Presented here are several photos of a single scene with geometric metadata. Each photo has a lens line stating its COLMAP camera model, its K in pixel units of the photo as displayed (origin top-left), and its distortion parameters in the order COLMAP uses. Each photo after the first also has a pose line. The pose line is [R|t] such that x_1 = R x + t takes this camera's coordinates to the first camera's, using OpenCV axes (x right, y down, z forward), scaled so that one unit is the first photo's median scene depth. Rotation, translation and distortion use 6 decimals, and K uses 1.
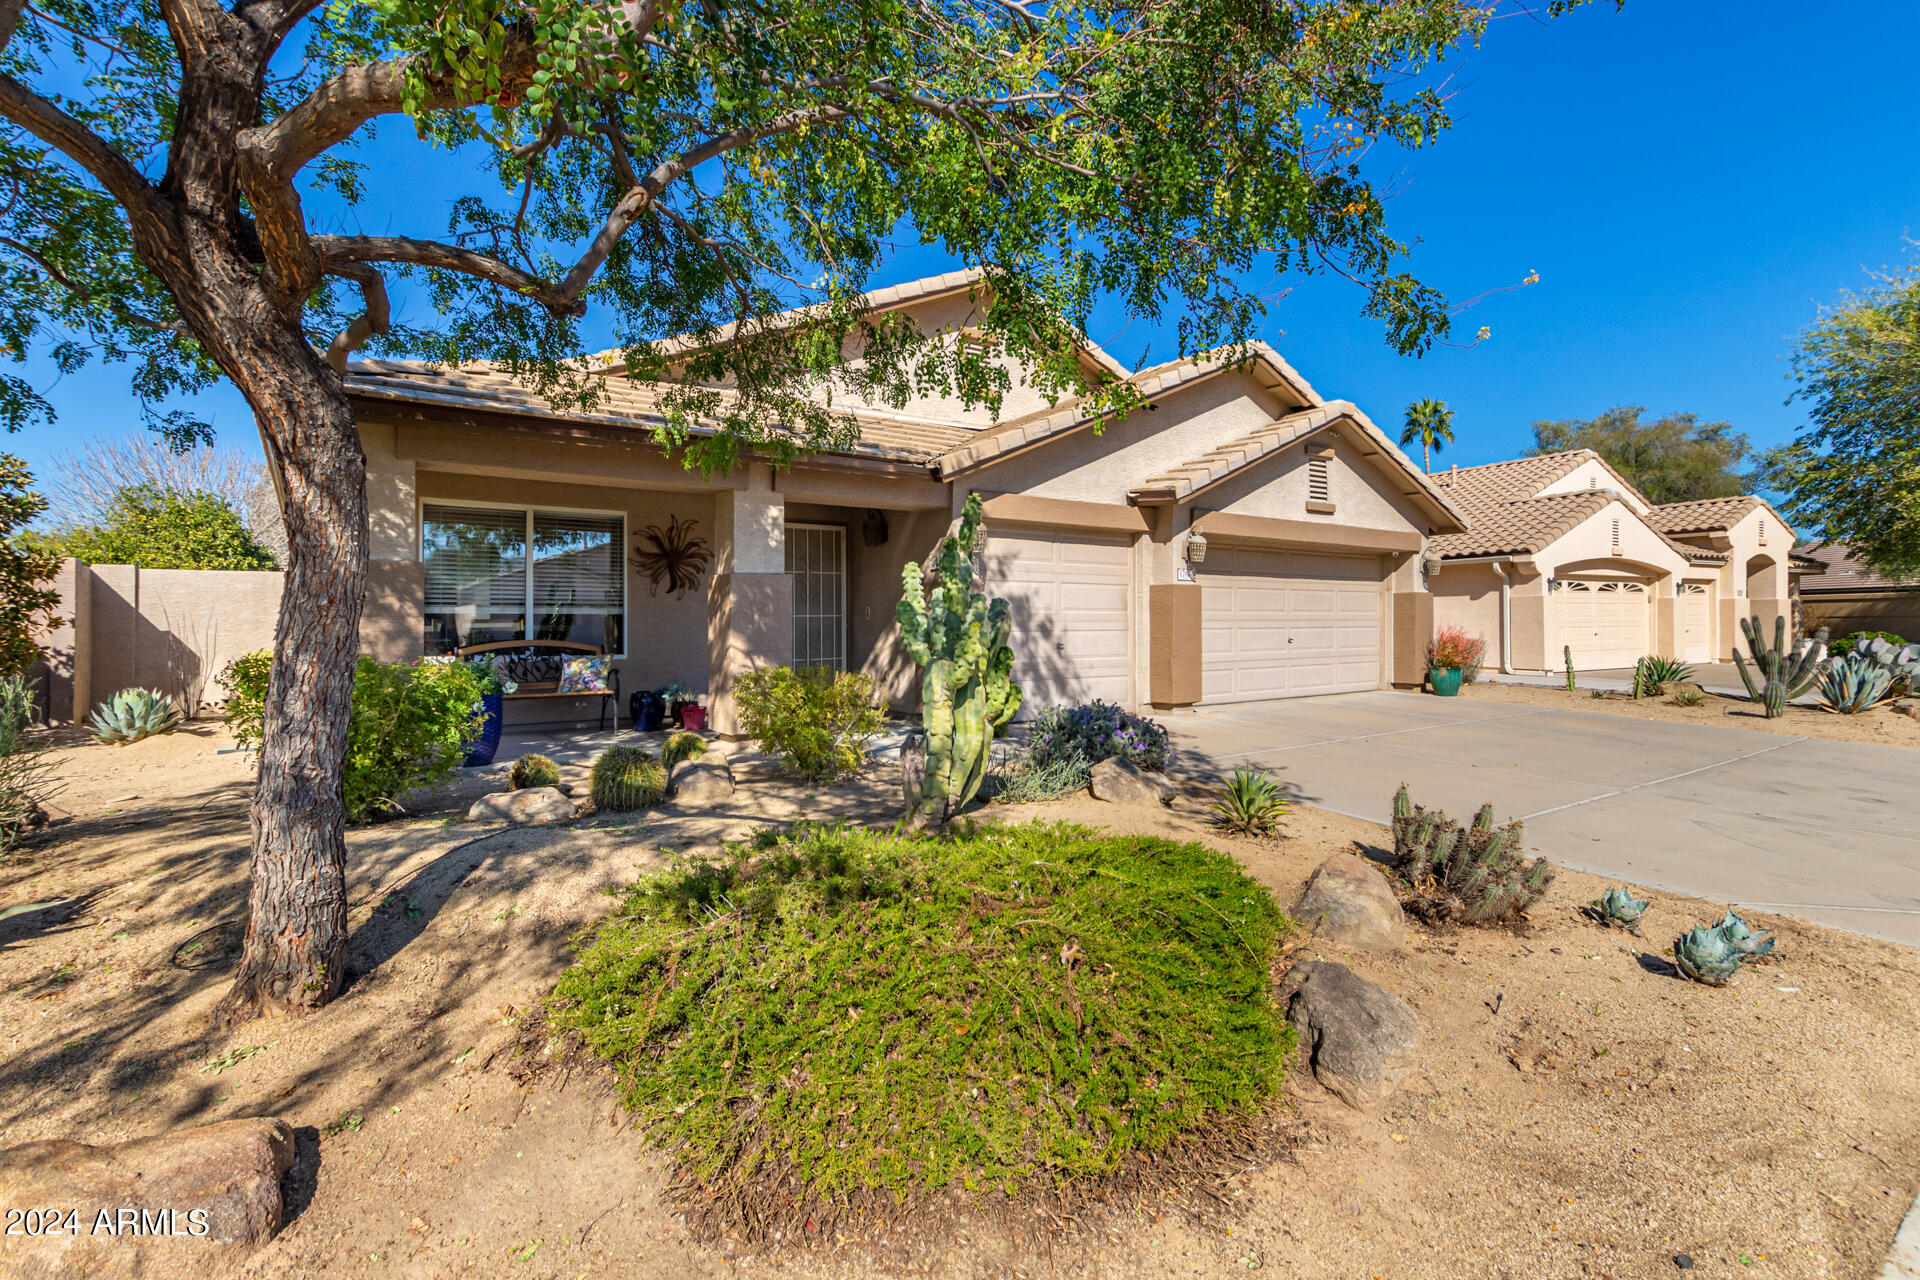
lens RADIAL K [[885.8, 0, 963.4], [0, 885.8, 642.8], [0, 0, 1]] dist [0.010622, -0.005348]
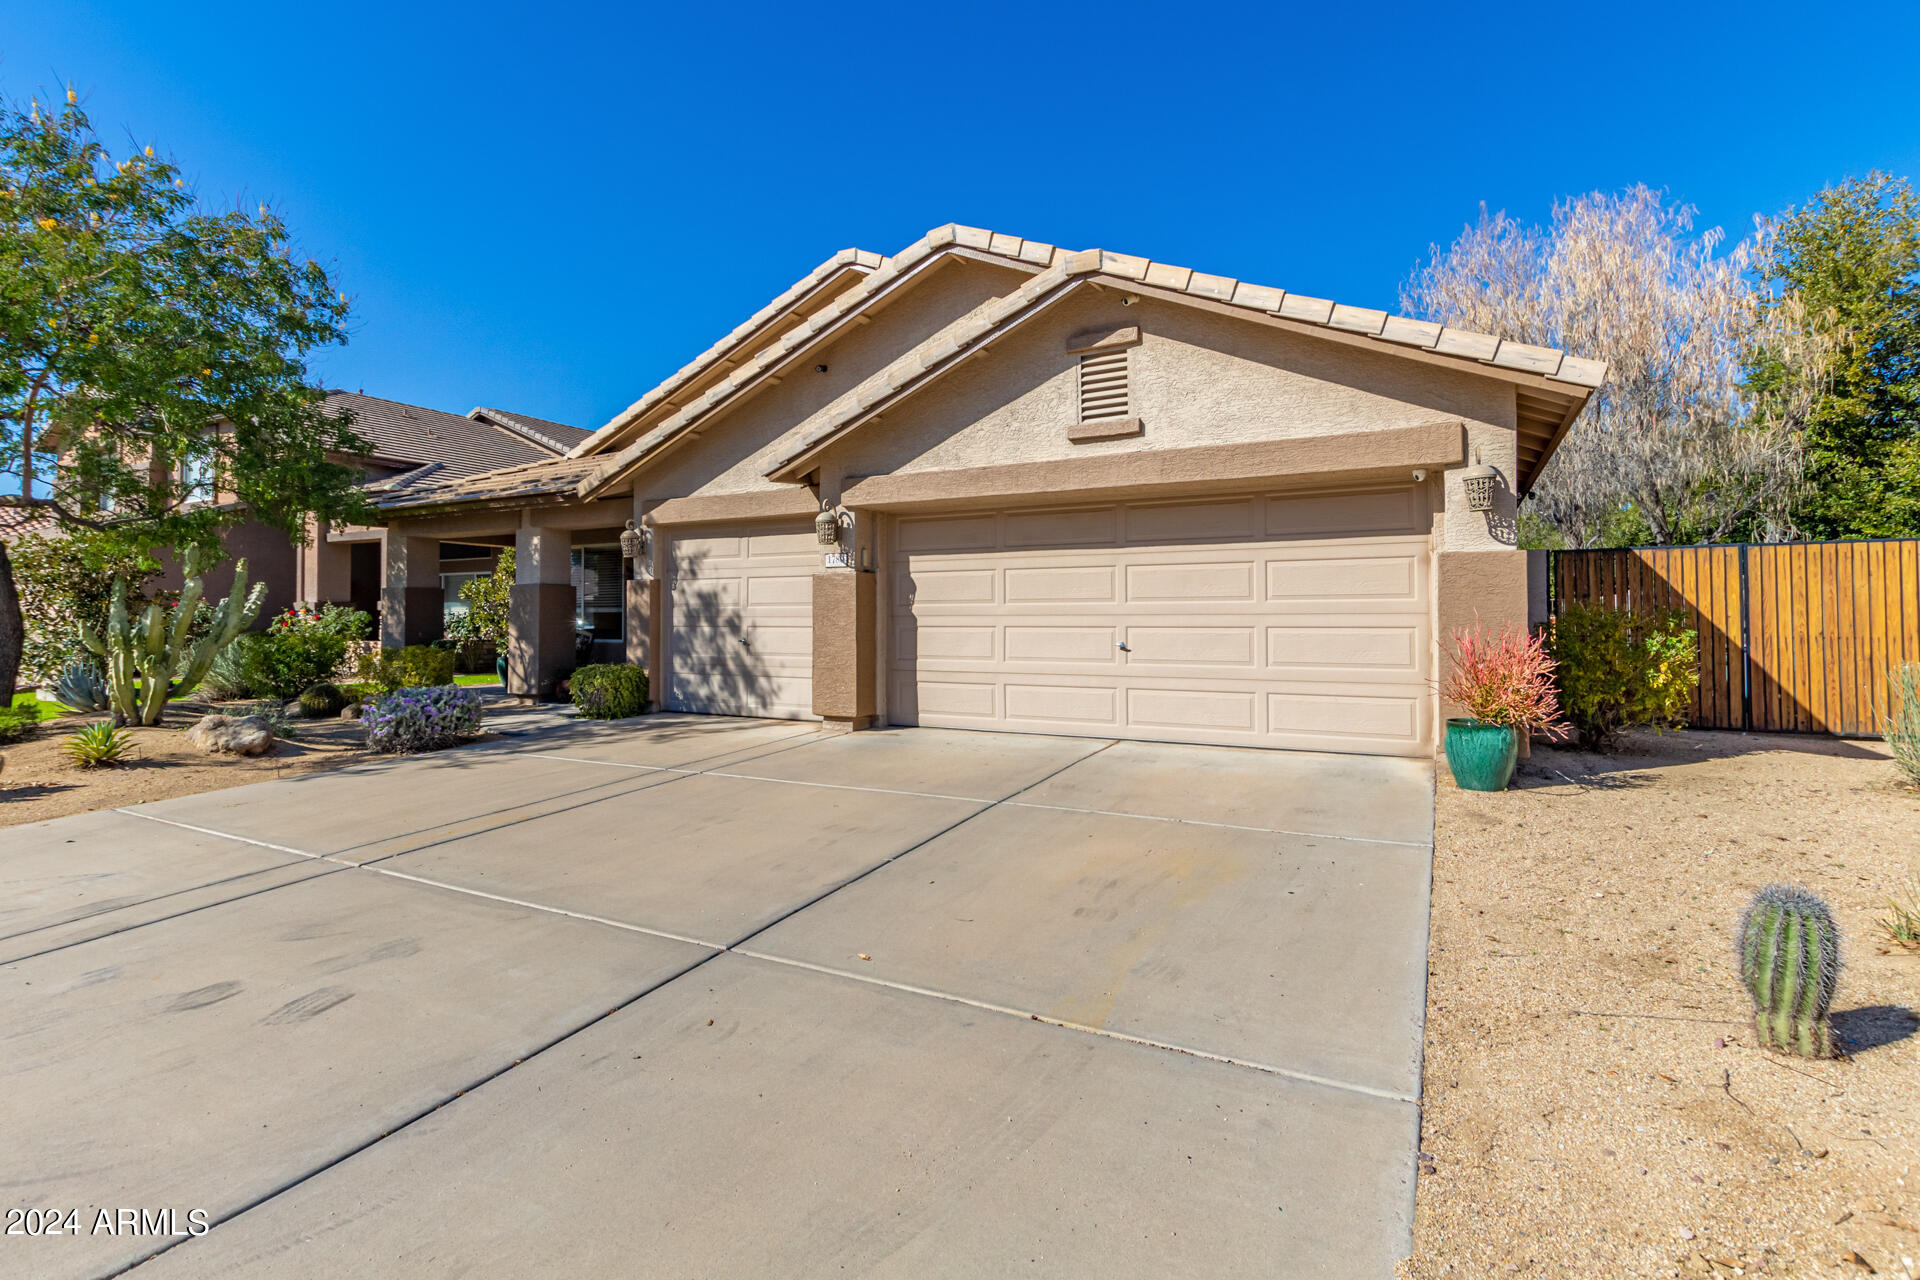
lens RADIAL K [[885.8, 0, 968.5], [0, 885.8, 629.4], [0, 0, 1]] dist [0.010622, -0.005348]
pose [[0.448117, 0.014682, -0.893855, 1.060923], [-0.019174, 0.999793, 0.006810, -0.021350], [0.893769, 0.014087, 0.448305, 0.755482]]
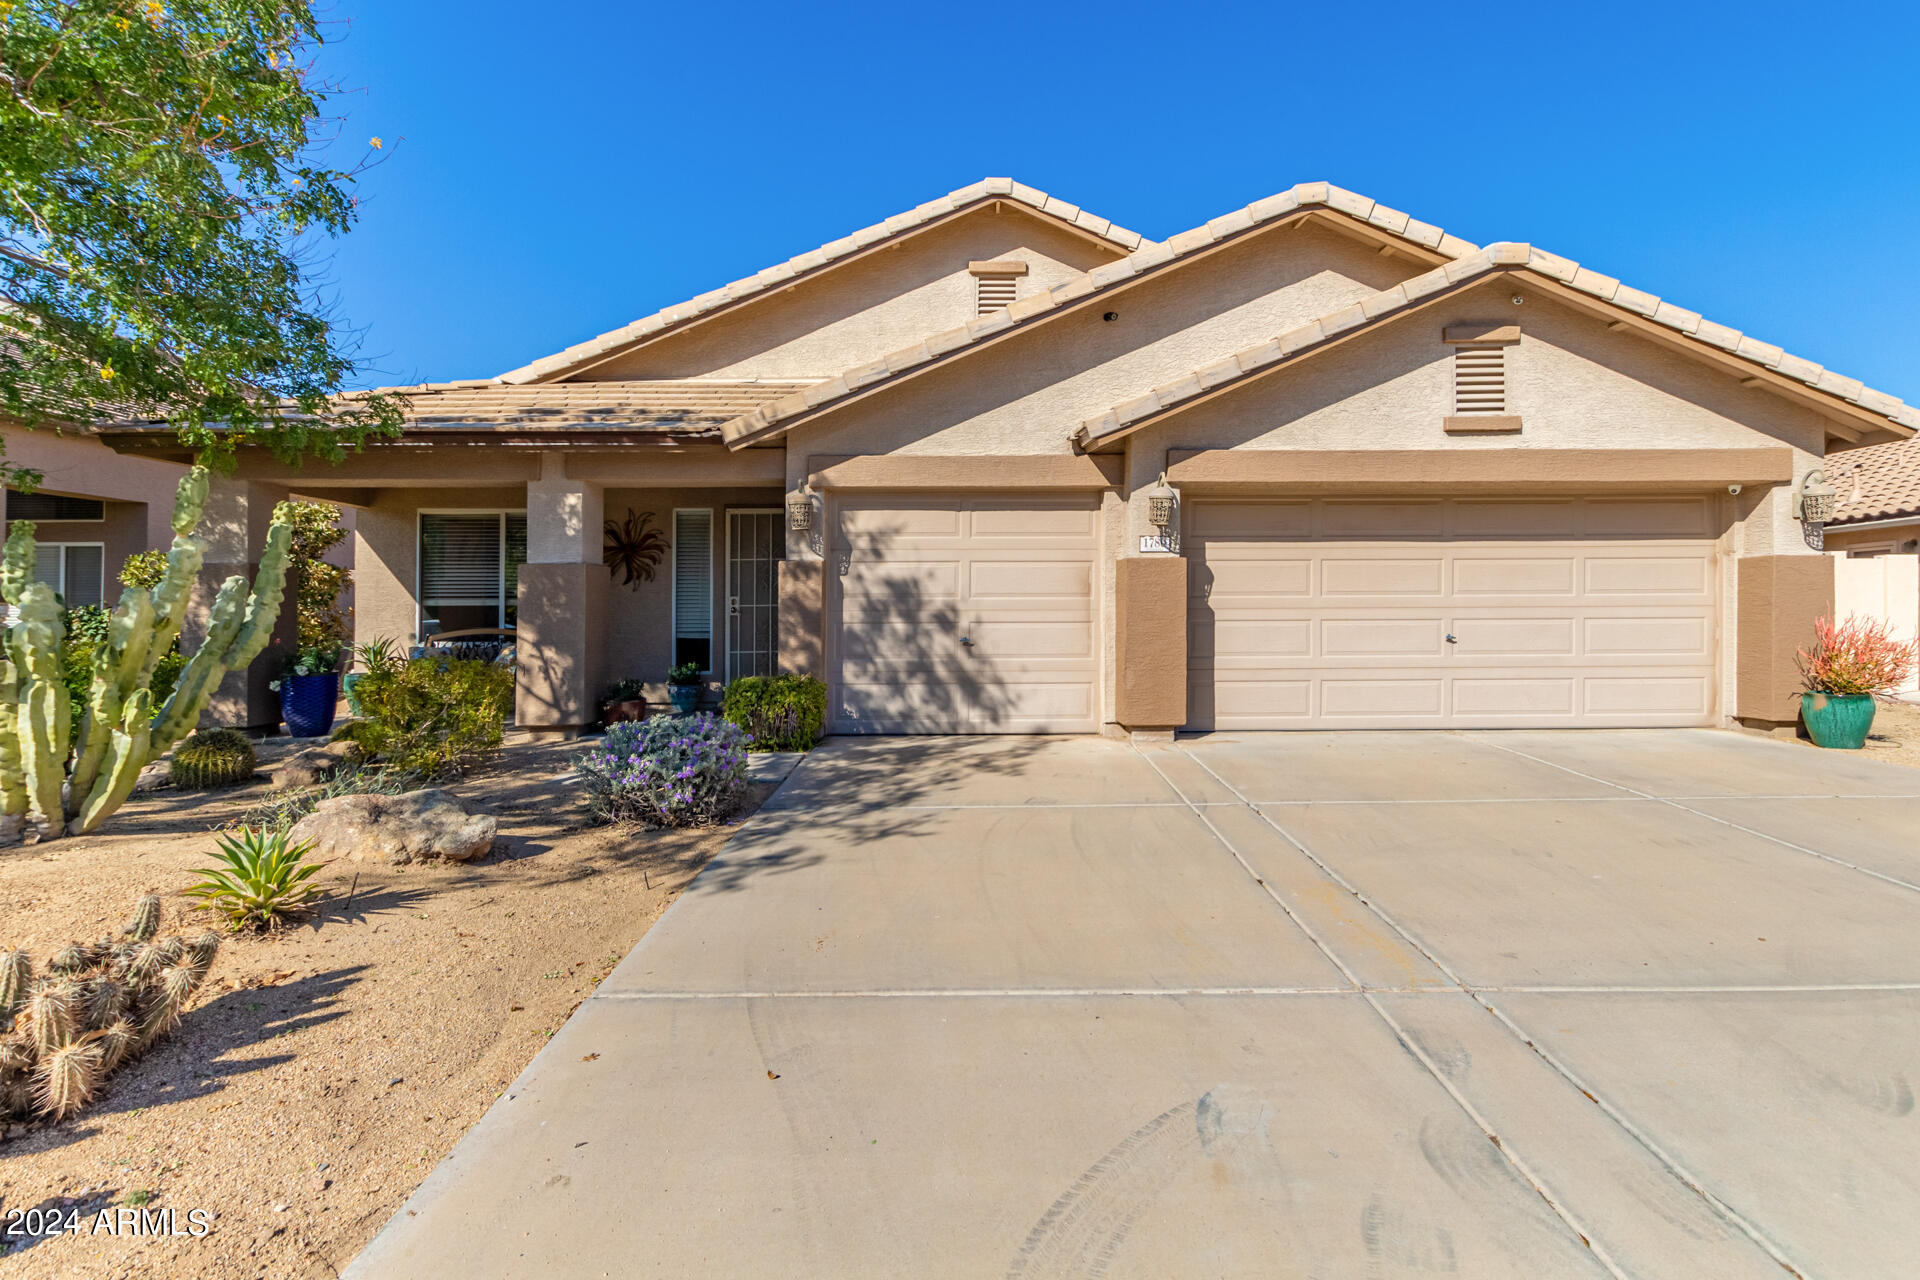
lens RADIAL K [[885.8, 0, 968.2], [0, 885.8, 631.7], [0, 0, 1]] dist [0.010622, -0.005348]
pose [[0.823886, 0.012205, -0.566623, 0.538121], [-0.010856, 0.999925, 0.005754, -0.009762], [0.566651, 0.001411, 0.823957, 0.340022]]
